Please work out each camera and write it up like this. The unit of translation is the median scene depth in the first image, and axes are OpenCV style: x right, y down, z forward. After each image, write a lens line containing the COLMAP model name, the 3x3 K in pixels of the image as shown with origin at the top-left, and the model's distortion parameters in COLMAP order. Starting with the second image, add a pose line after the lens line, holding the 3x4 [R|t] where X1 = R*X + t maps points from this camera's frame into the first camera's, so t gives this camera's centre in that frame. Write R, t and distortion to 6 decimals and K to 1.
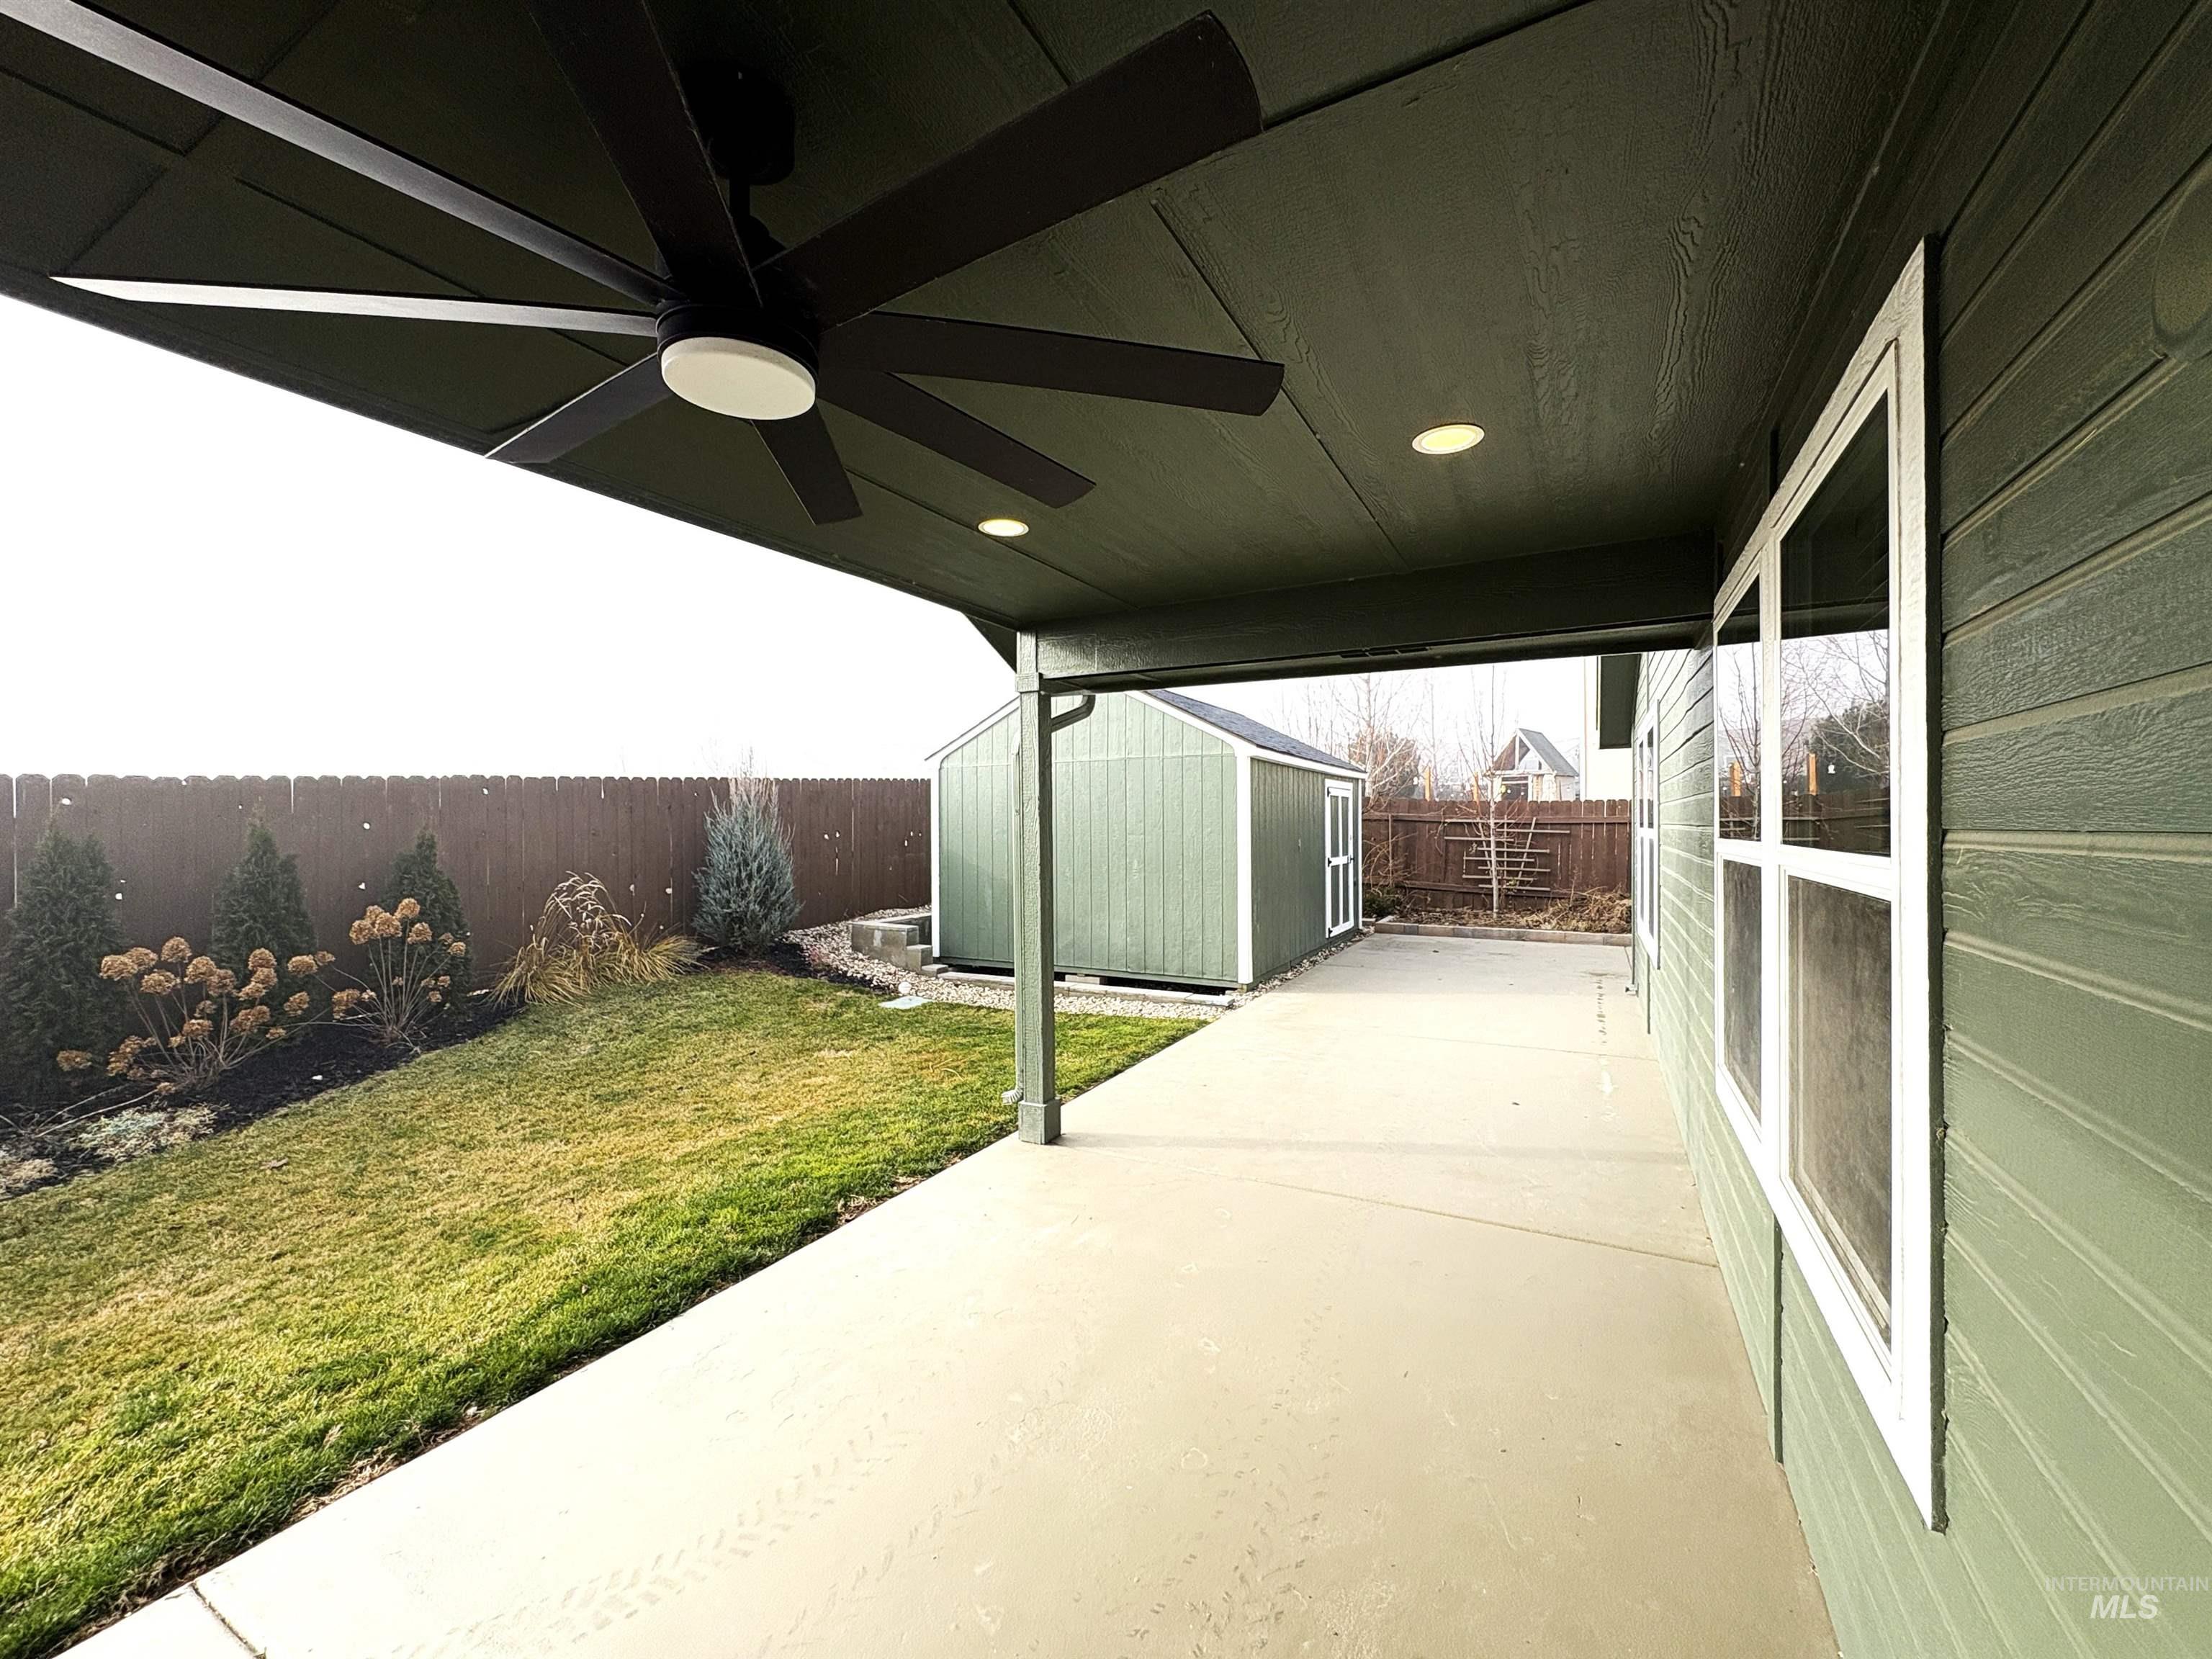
lens RADIAL K [[880.8, 0, 1104.5], [0, 880.8, 828.1], [0, 0, 1]] dist [0.000907, -0.000136]
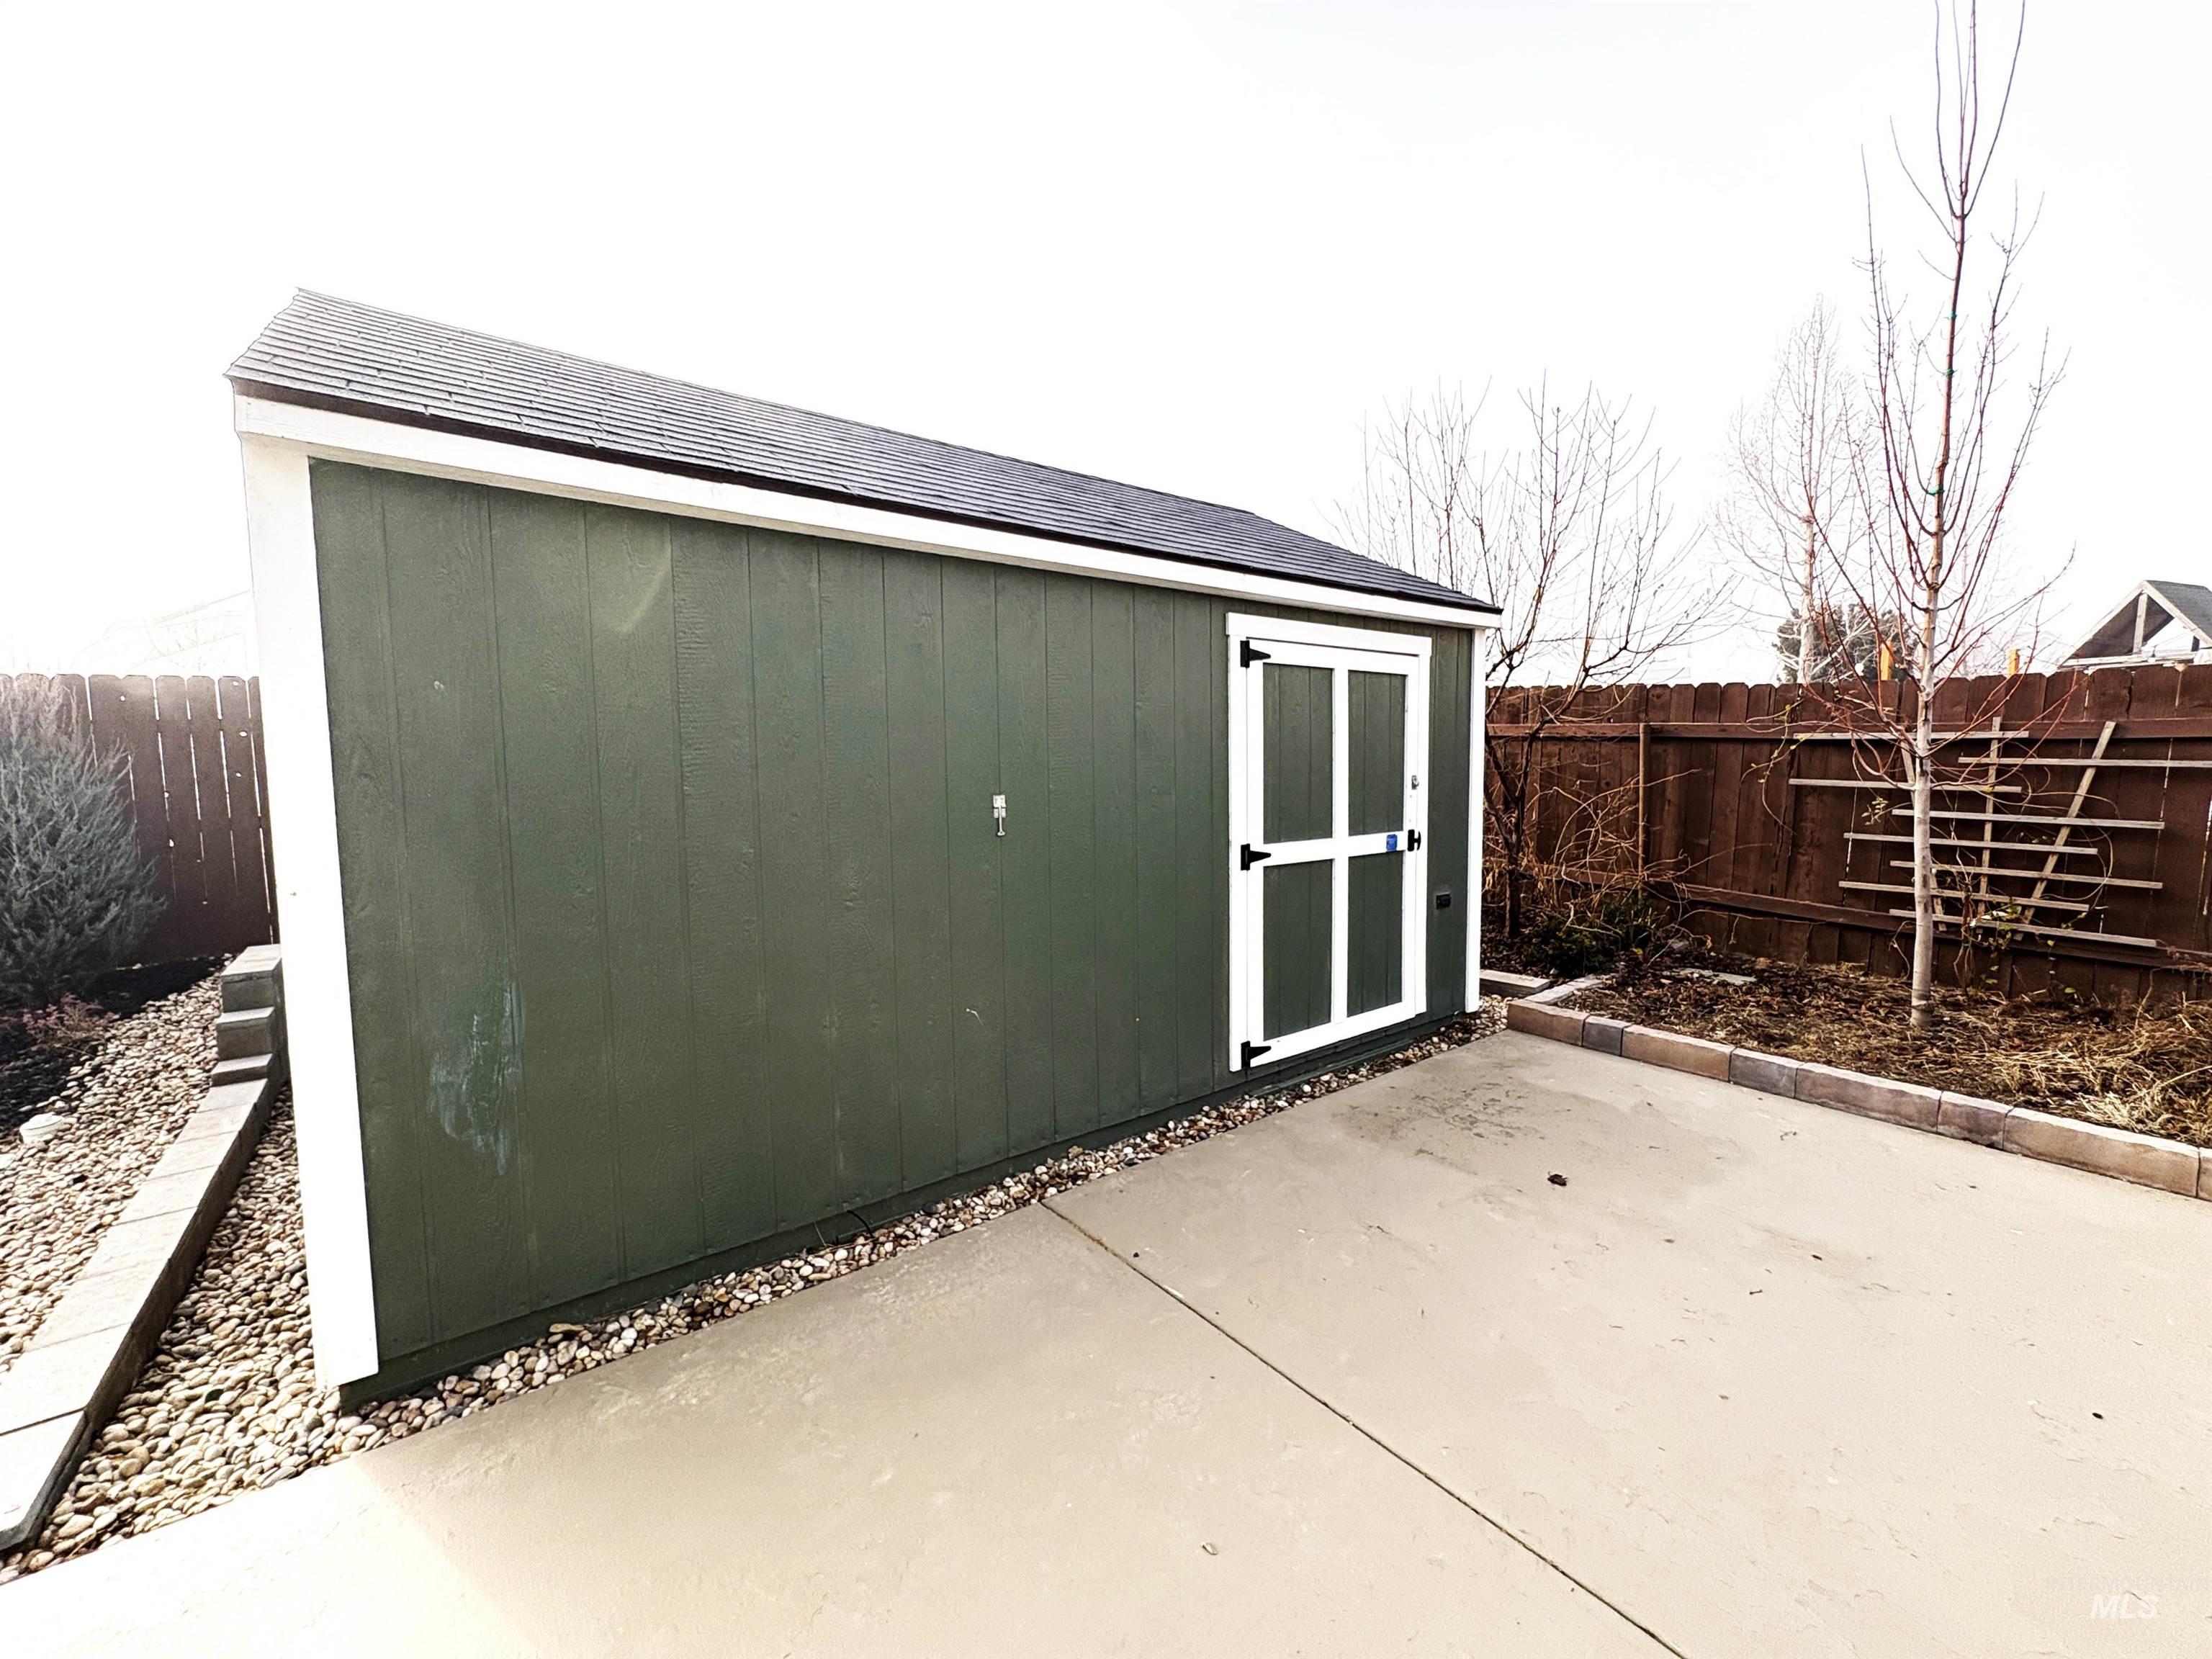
lens RADIAL K [[880.8, 0, 1103.1], [0, 880.8, 827.0], [0, 0, 1]] dist [0.000907, -0.000136]
pose [[0.908485, 0.028059, -0.416975, 0.310484], [0.004924, 0.996956, 0.077814, -0.000490], [0.417889, -0.072746, 0.905581, 0.590878]]
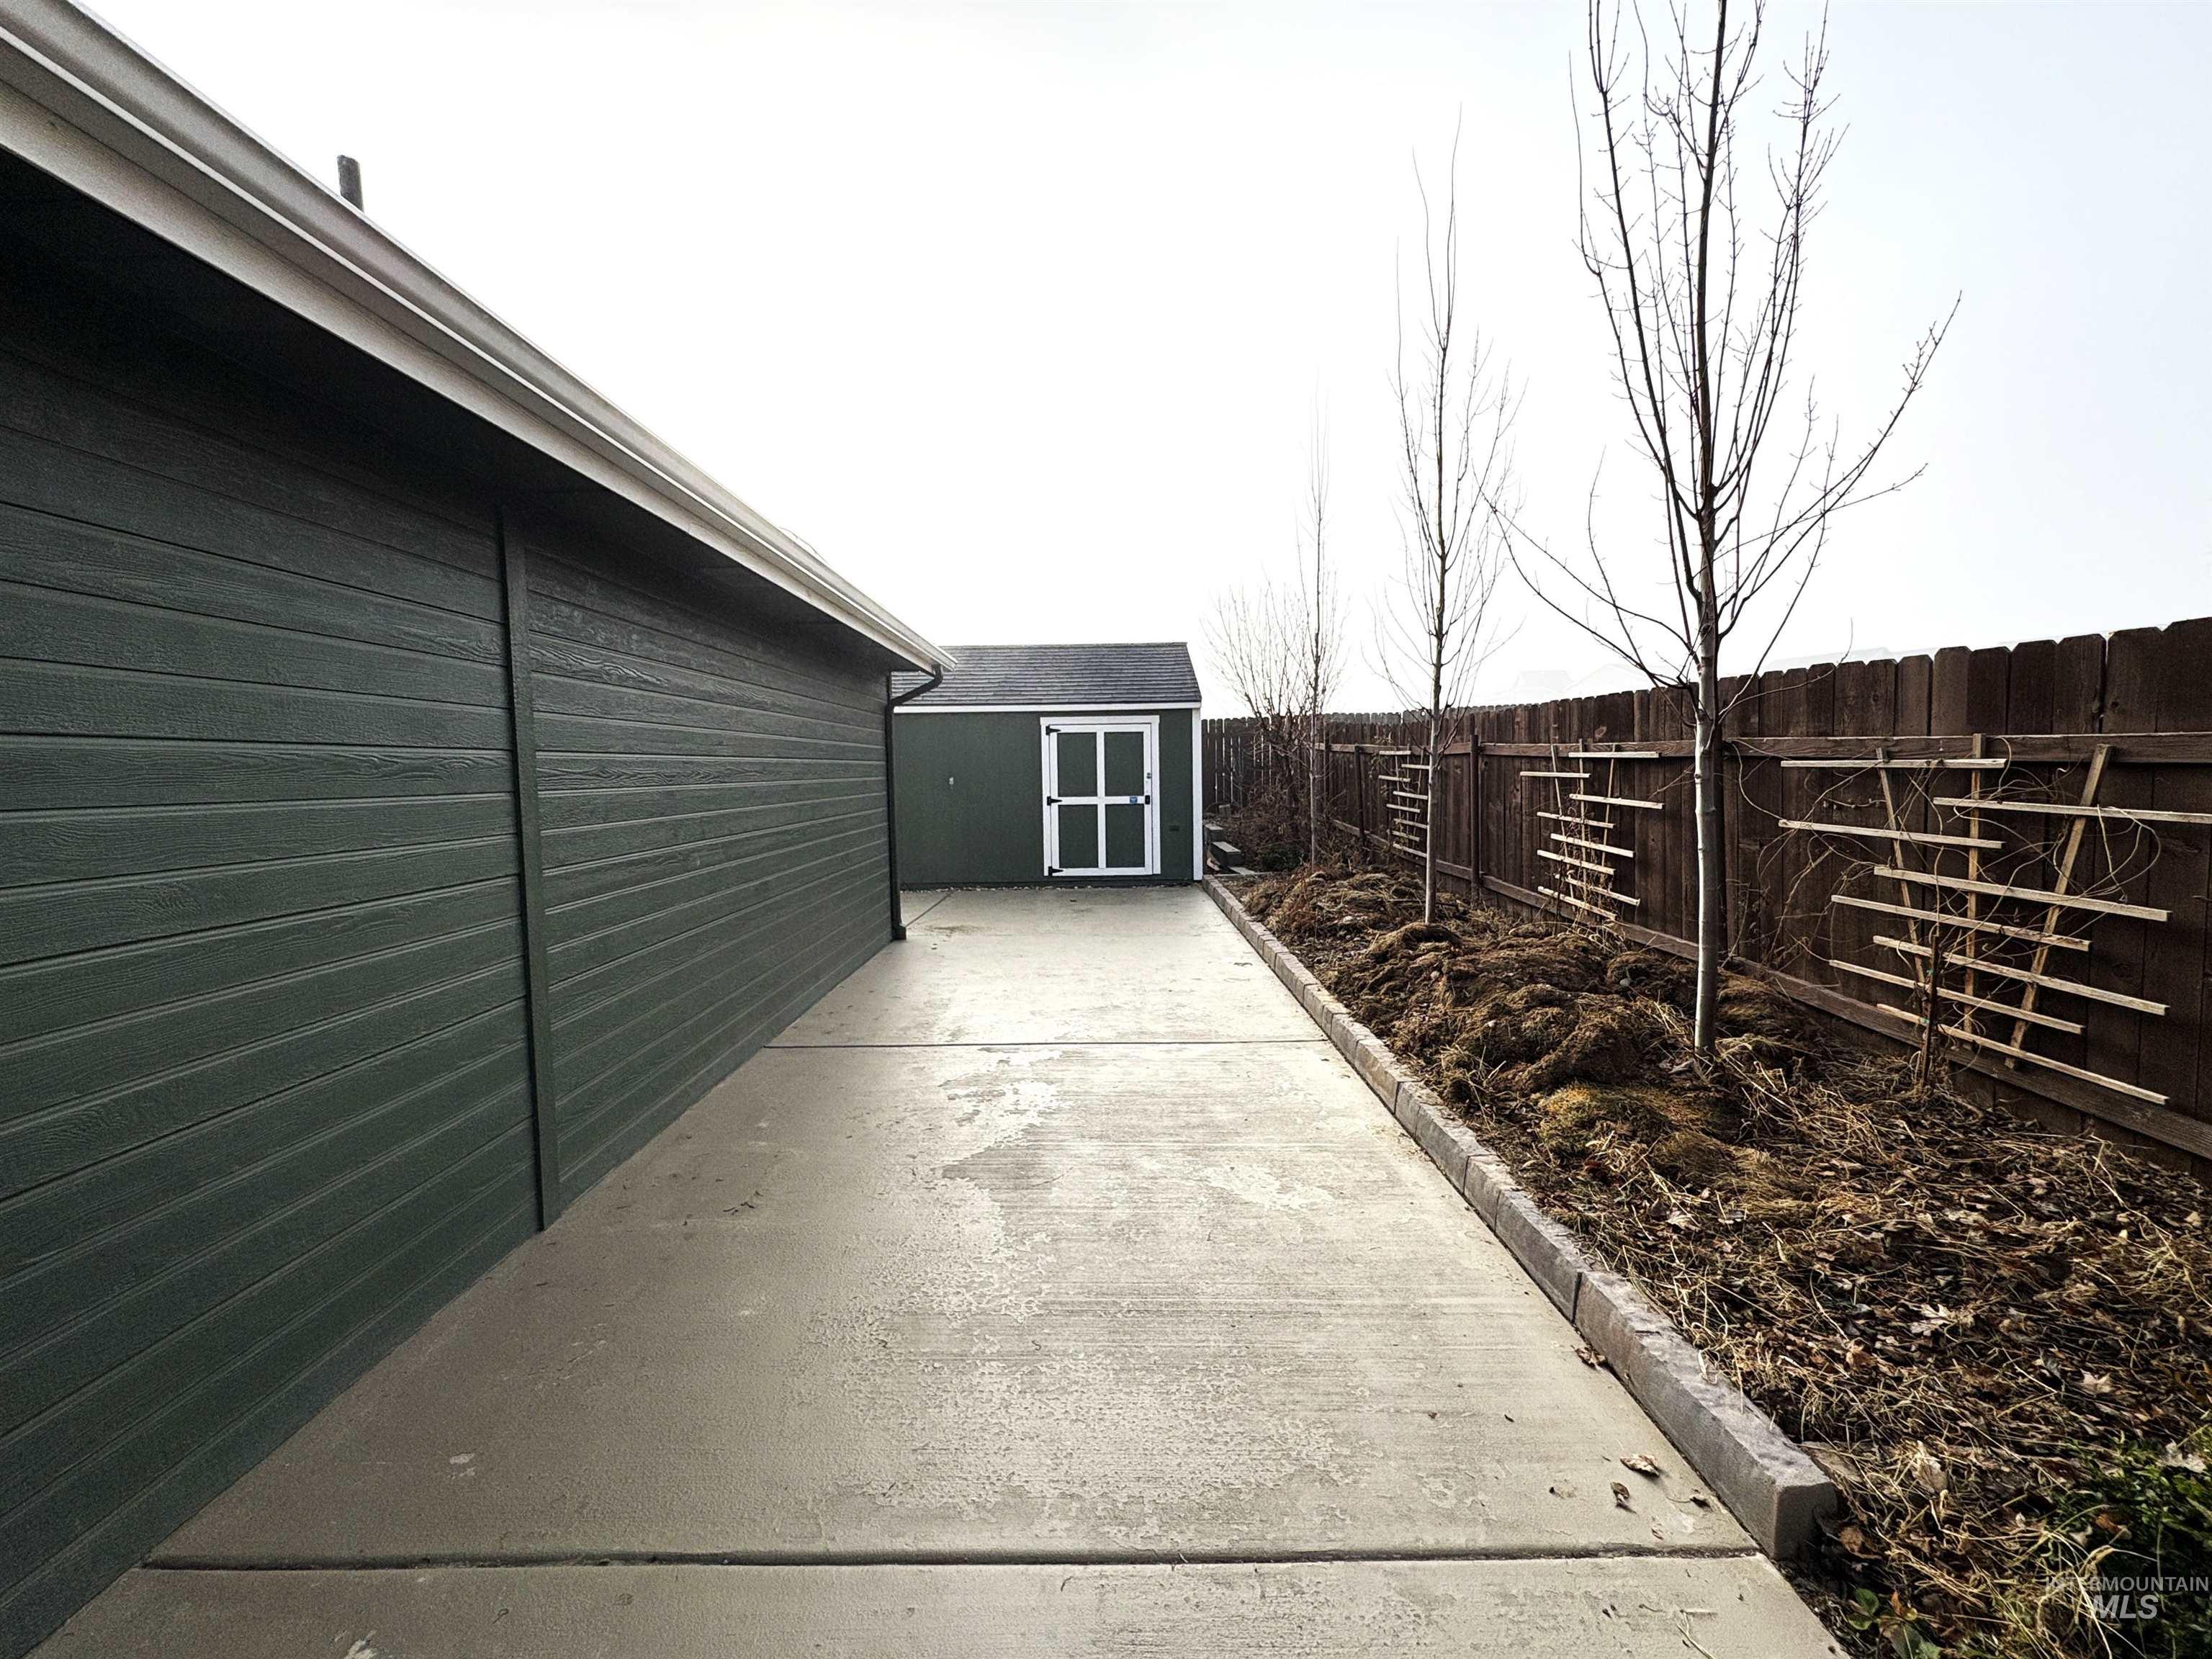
lens RADIAL K [[880.8, 0, 1108.4], [0, 880.8, 823.7], [0, 0, 1]] dist [0.000907, -0.000136]
pose [[0.483410, 0.049071, -0.874018, 1.034083], [0.013542, 0.997889, 0.063516, 0.001645], [0.875290, -0.042540, 0.481725, 0.515618]]
